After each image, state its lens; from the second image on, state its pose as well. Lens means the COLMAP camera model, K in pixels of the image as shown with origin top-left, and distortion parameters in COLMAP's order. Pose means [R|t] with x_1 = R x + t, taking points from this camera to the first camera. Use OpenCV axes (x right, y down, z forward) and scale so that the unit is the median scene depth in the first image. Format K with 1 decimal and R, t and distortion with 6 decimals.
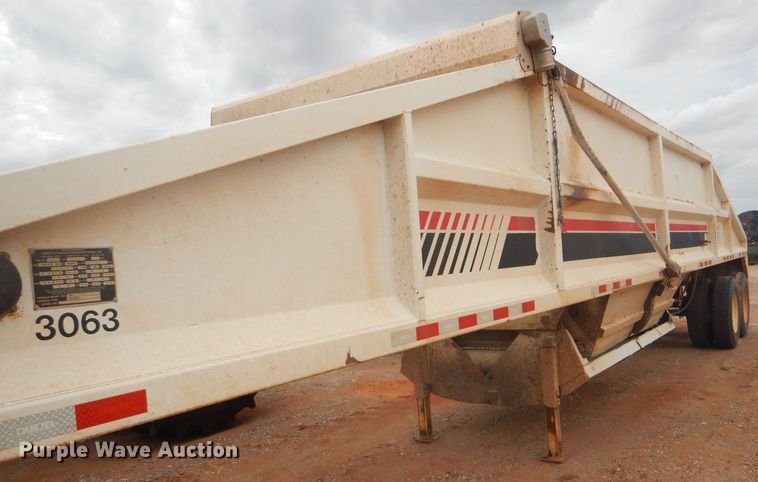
lens RADIAL K [[576.7, 0, 395.7], [0, 576.7, 312.8], [0, 0, 1]] dist [-0.003714, -0.004740]
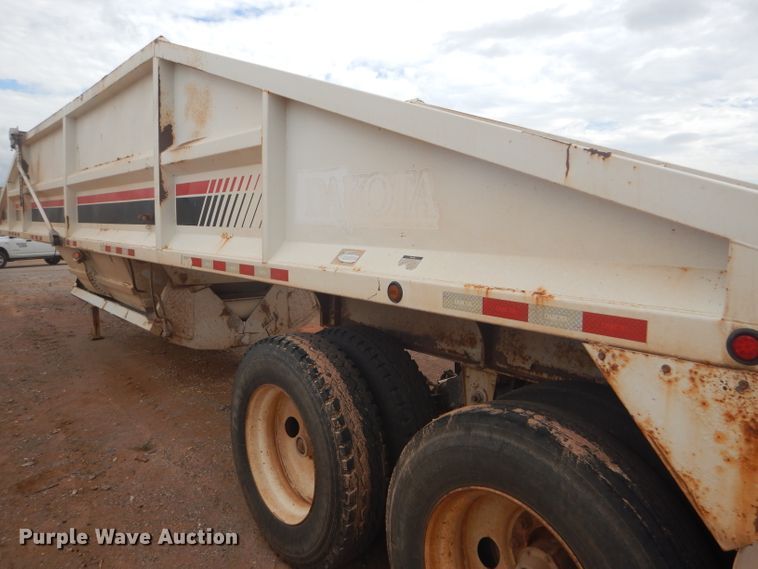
lens RADIAL K [[542.2, 0, 377.3], [0, 542.2, 279.3], [0, 0, 1]] dist [0.010458, 0.001344]
pose [[-0.208546, 0.188571, -0.959661, 1.510145], [-0.062260, 0.976686, 0.205447, -0.279216], [0.976029, 0.102594, -0.191943, 1.973423]]
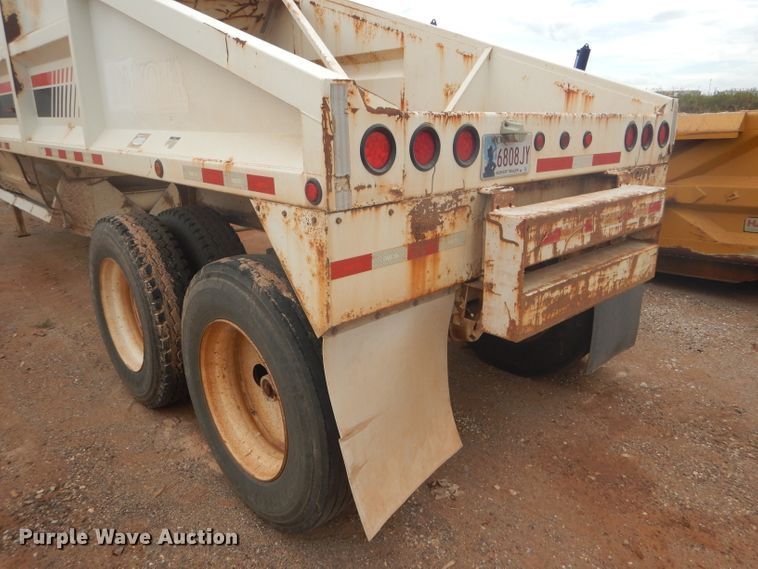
lens RADIAL K [[542.2, 0, 377.3], [0, 542.2, 279.3], [0, 0, 1]] dist [0.010458, 0.001344]
pose [[-0.163912, 0.371228, -0.913960, 1.559388], [-0.045529, 0.922656, 0.382926, -0.288583], [0.985424, 0.104377, -0.134333, 2.160685]]
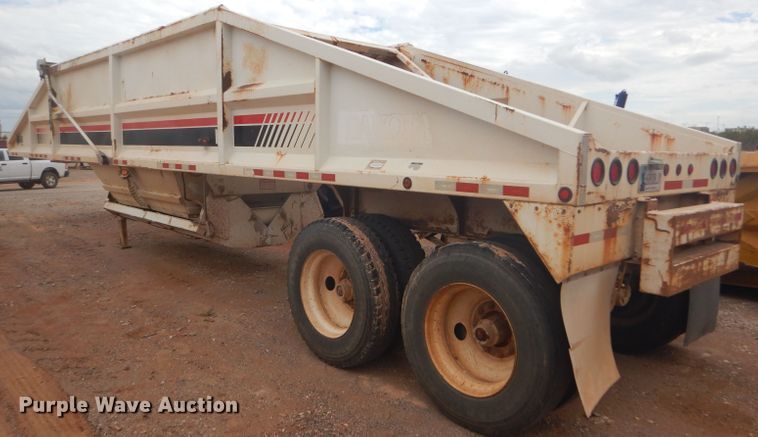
lens RADIAL K [[570.9, 0, 377.4], [0, 570.9, 229.8], [0, 0, 1]] dist [0.018705, -0.000392]
pose [[-0.168570, 0.230619, -0.958331, 1.839121], [-0.063980, 0.967634, 0.244112, -0.306779], [0.983611, 0.102464, -0.148359, 1.987628]]
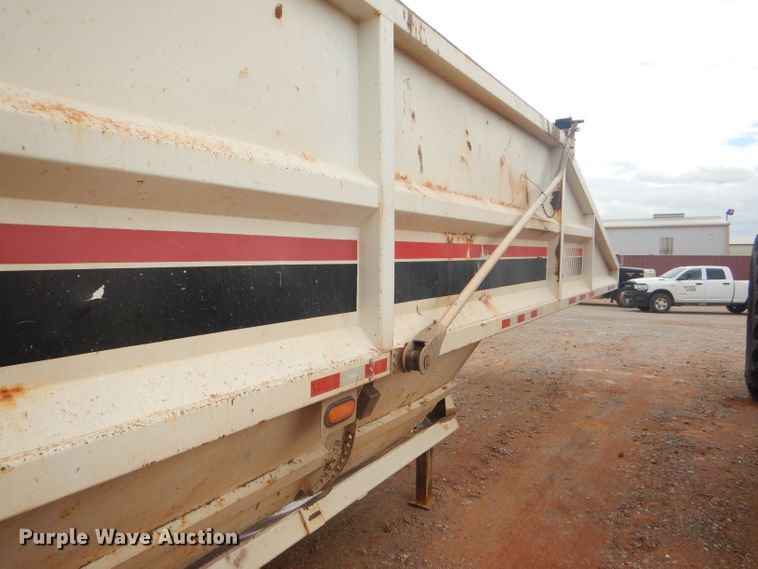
lens RADIAL K [[532.1, 0, 379.0], [0, 532.1, 284.5], [0, 0, 1]] dist [0.032200, -0.000703]
pose [[-0.990862, 0.102217, -0.088001, 0.162918], [0.090299, 0.987374, 0.130147, -0.169061], [0.100193, 0.121011, -0.987582, 1.795794]]
